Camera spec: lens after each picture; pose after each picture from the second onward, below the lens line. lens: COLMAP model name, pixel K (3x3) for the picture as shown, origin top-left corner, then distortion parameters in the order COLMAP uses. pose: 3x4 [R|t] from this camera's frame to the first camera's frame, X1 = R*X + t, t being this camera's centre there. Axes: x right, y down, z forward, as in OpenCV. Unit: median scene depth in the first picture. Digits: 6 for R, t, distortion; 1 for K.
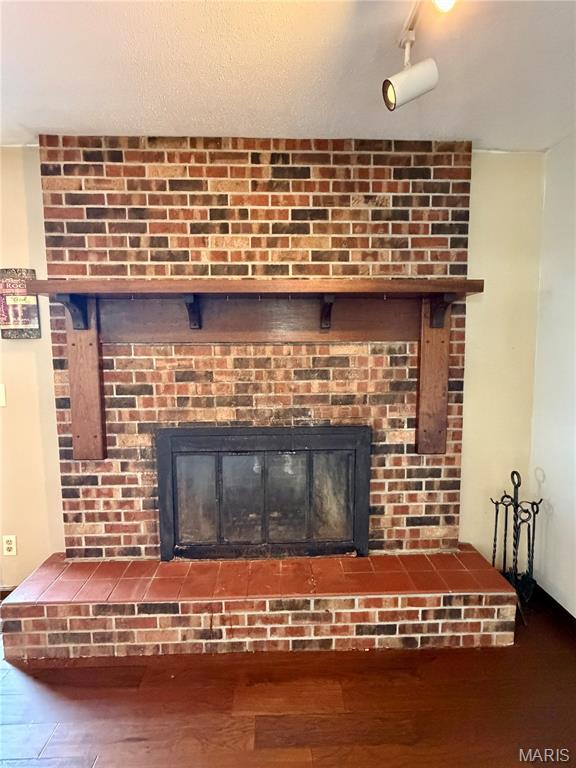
lens RADIAL K [[370.2, 0, 285.6], [0, 370.2, 382.2], [0, 0, 1]] dist [0.001292, 0.000293]
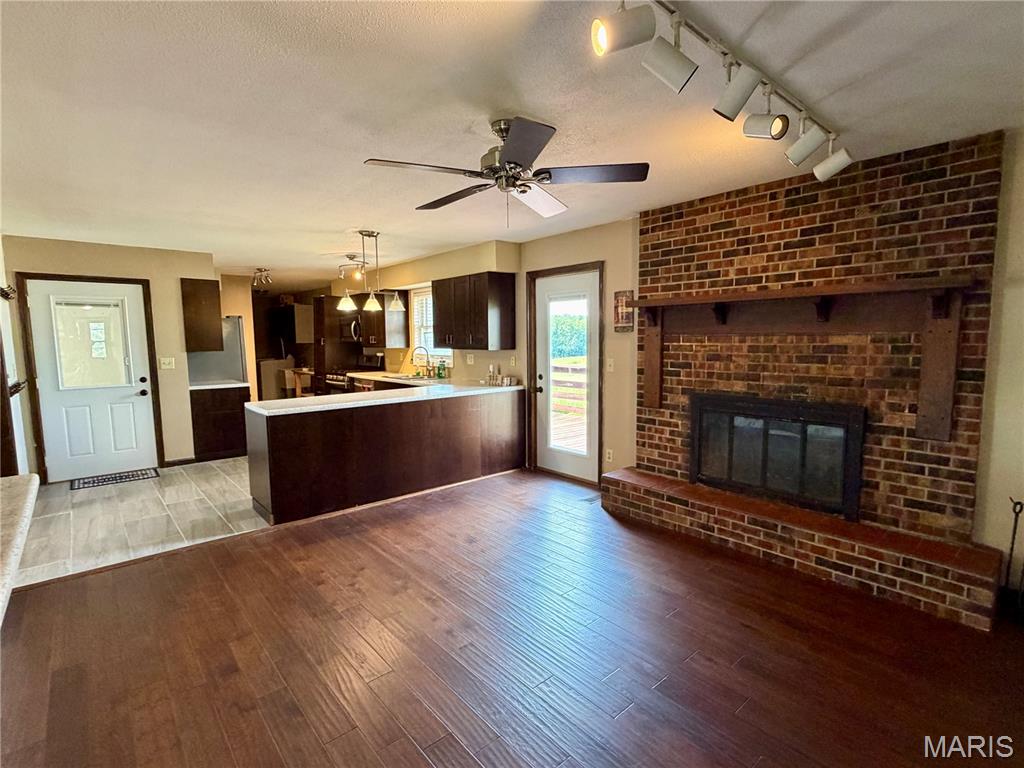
lens RADIAL K [[493.6, 0, 512.2], [0, 493.6, 386.0], [0, 0, 1]] dist [0.001292, 0.000293]
pose [[0.627891, 0.075777, -0.774604, 0.737945], [-0.066217, 0.996842, 0.043843, 0.062570], [0.775480, 0.023763, 0.630925, -0.816902]]
